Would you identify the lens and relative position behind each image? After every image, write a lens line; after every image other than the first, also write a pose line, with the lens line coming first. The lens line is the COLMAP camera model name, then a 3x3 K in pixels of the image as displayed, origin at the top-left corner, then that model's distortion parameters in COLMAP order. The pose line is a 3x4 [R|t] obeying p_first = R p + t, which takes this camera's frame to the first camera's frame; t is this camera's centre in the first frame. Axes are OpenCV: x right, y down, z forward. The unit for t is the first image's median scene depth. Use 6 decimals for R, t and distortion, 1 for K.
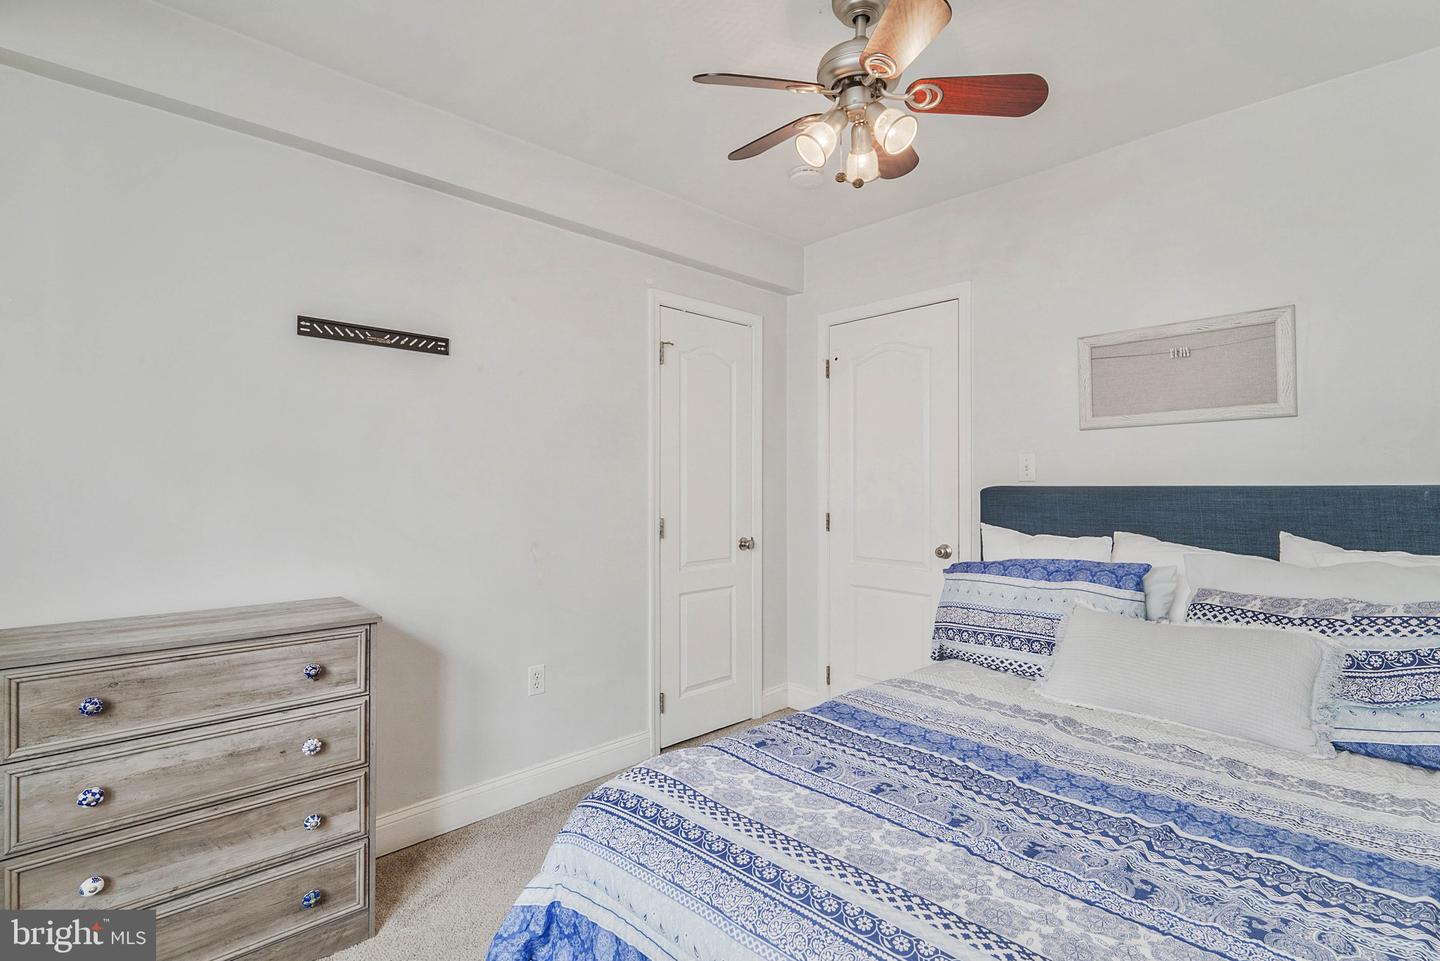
lens RADIAL K [[665.0, 0, 724.2], [0, 665.0, 478.4], [0, 0, 1]] dist [-0.003332, -0.001510]
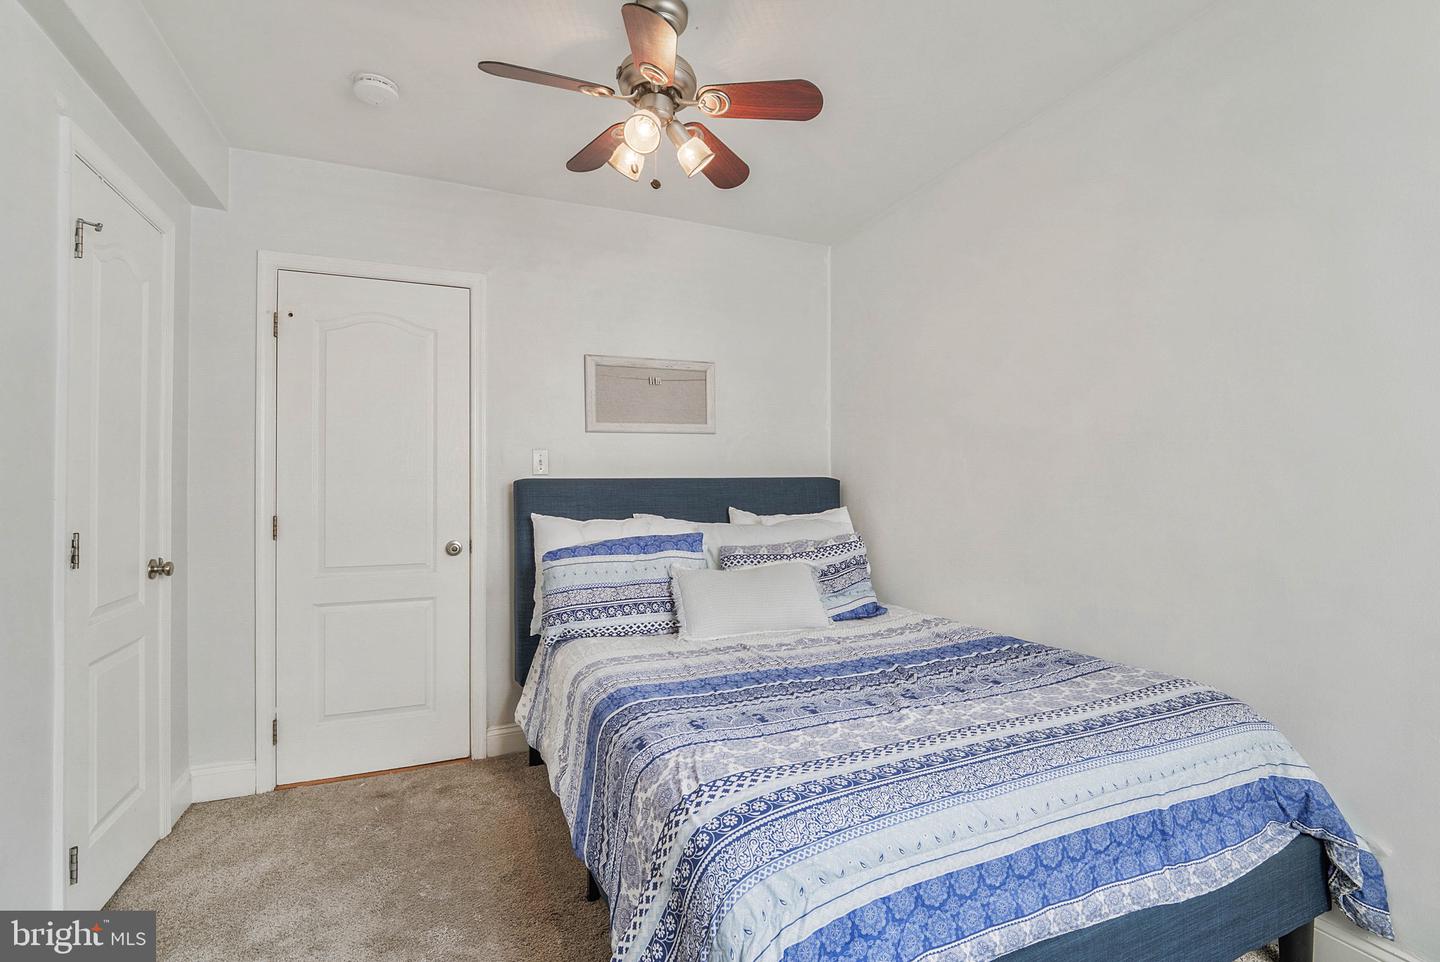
lens RADIAL K [[665.0, 0, 724.2], [0, 665.0, 478.9], [0, 0, 1]] dist [-0.003332, -0.001510]
pose [[0.361658, 0.007171, 0.932283, -0.700906], [-0.003708, 0.999974, -0.006253, 0.026412], [-0.932304, -0.001195, 0.361675, 0.488429]]
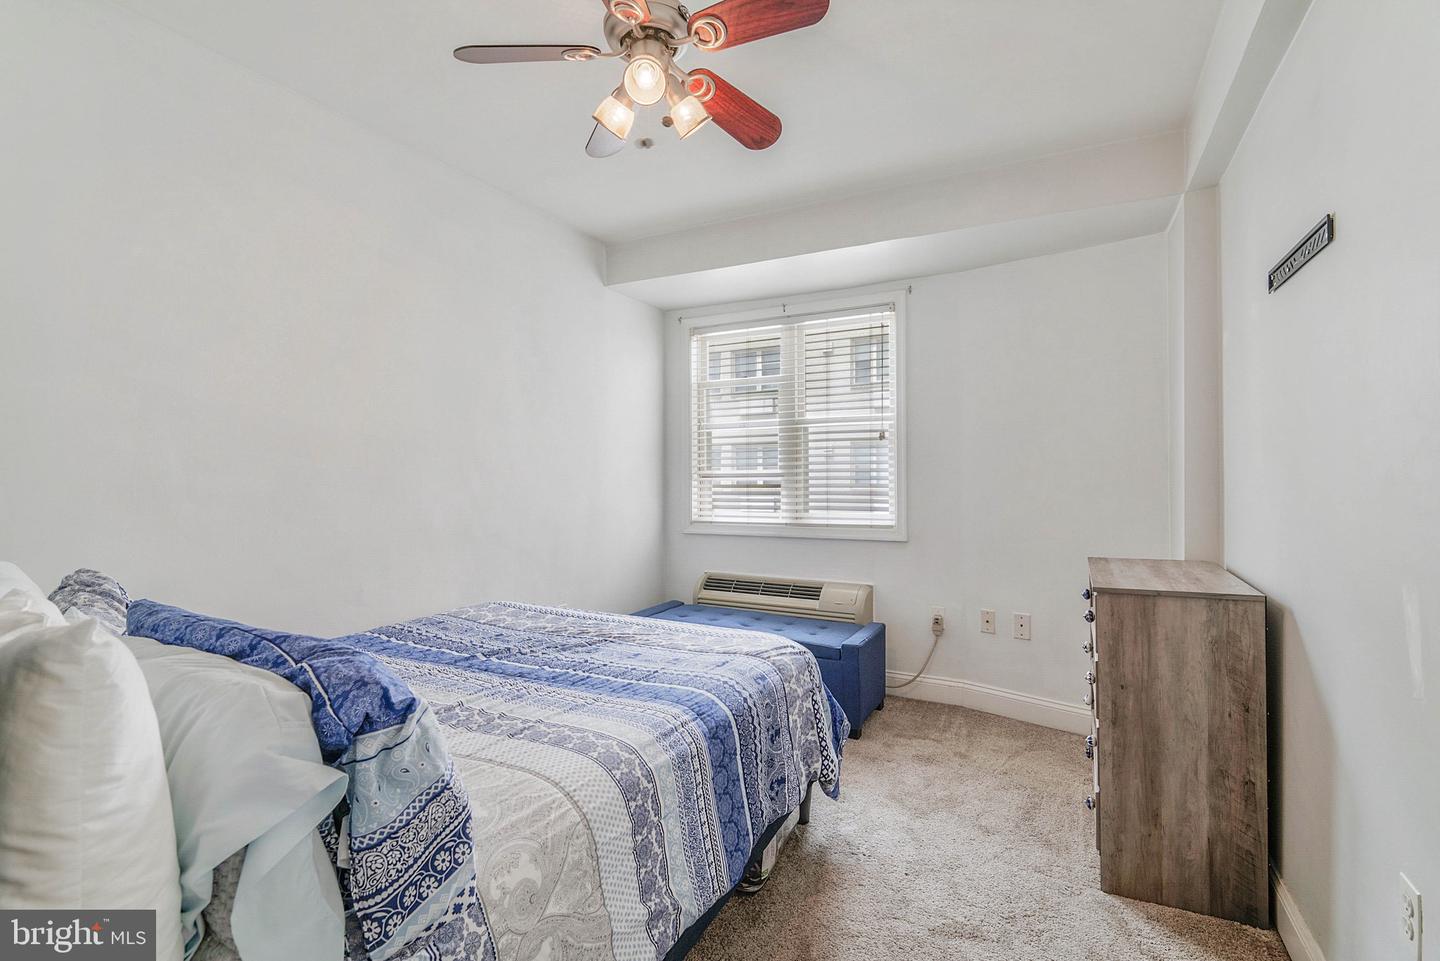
lens RADIAL K [[665.0, 0, 724.2], [0, 665.0, 478.4], [0, 0, 1]] dist [-0.003332, -0.001510]
pose [[-0.948925, 0.003482, -0.315482, 0.378946], [0.007166, 0.999919, -0.010519, 0.035623], [0.315419, -0.012242, -0.948873, 1.835180]]
